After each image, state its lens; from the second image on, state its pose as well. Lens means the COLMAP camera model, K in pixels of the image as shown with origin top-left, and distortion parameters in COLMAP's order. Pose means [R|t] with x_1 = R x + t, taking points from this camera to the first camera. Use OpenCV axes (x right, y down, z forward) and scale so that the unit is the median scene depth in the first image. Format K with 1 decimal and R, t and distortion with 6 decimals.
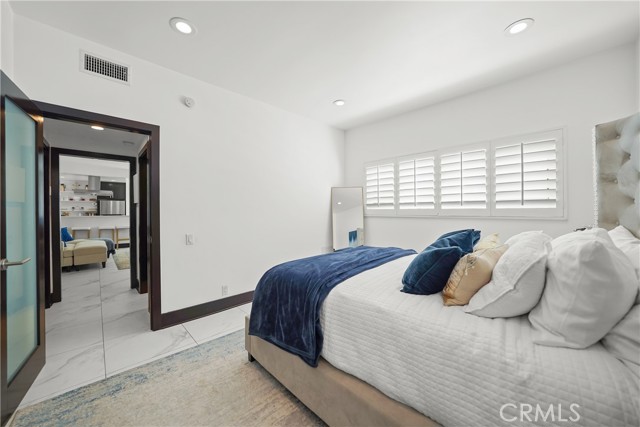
lens RADIAL K [[228.7, 0, 319.4], [0, 228.7, 211.7], [0, 0, 1]] dist [-0.032012, 0.007889]
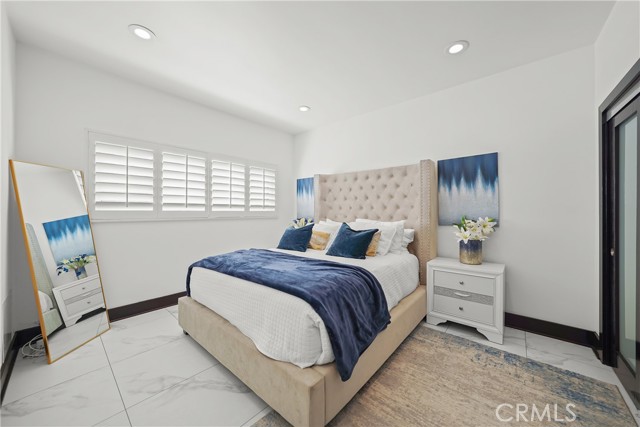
lens RADIAL K [[228.7, 0, 319.4], [0, 228.7, 211.7], [0, 0, 1]] dist [-0.032012, 0.007889]
pose [[-0.076505, 0.000366, 0.997069, -0.539247], [0.008682, 0.999962, 0.000300, -0.005218], [-0.997031, 0.008680, -0.076505, 0.593764]]
